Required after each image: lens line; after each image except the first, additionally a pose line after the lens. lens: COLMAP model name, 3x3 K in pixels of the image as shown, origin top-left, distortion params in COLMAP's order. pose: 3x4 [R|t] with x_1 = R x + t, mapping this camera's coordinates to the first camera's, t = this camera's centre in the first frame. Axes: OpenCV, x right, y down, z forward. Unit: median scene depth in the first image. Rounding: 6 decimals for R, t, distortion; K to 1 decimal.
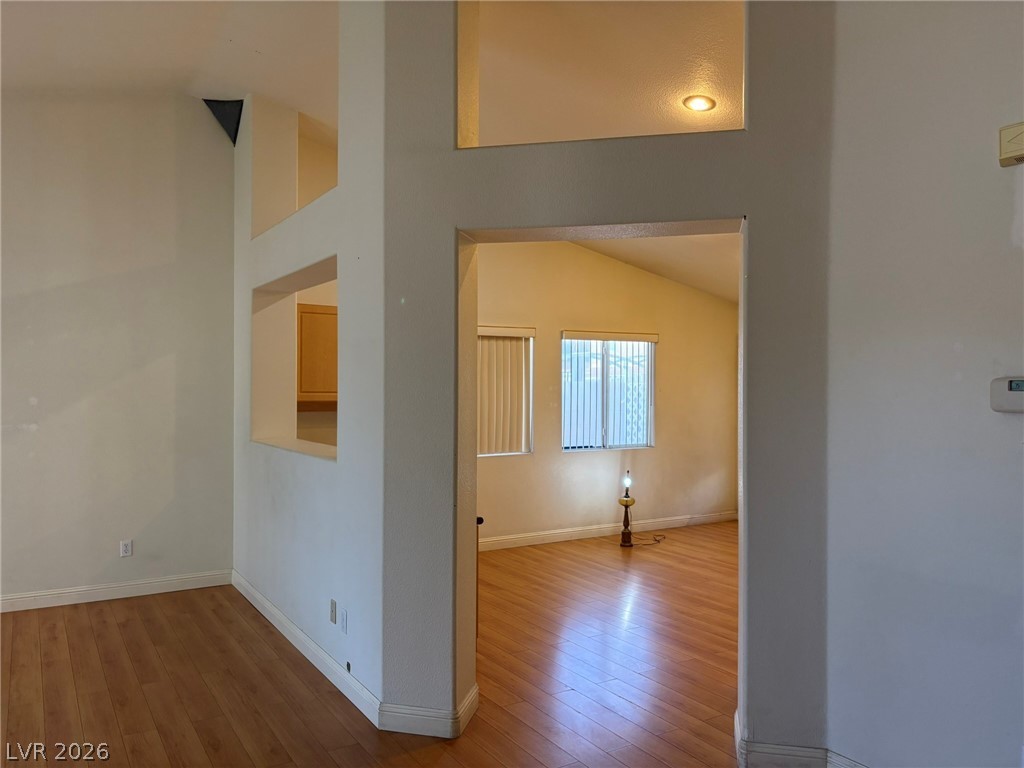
lens RADIAL K [[777.6, 0, 523.9], [0, 777.6, 389.0], [0, 0, 1]] dist [0.044594, -0.052497]
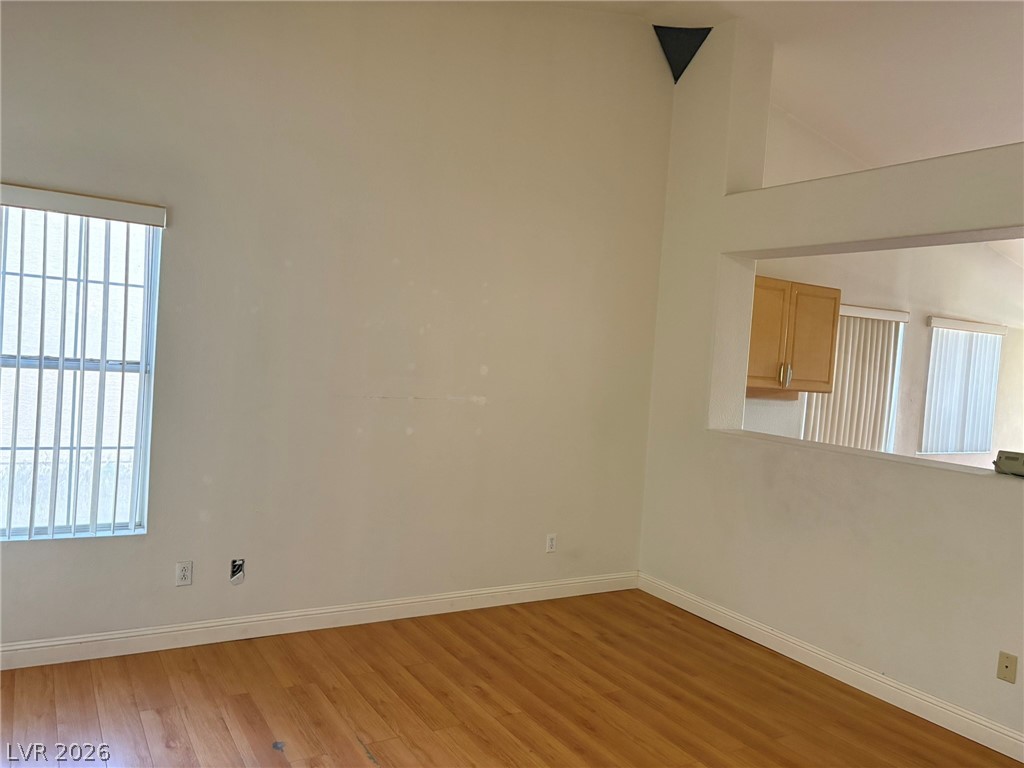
lens RADIAL K [[777.6, 0, 512.9], [0, 777.6, 384.3], [0, 0, 1]] dist [0.044594, -0.052497]
pose [[0.997921, 0.063569, -0.010613, -0.611838], [-0.063138, 0.997319, 0.036986, -0.002926], [0.012936, -0.036239, 0.999259, 0.155697]]
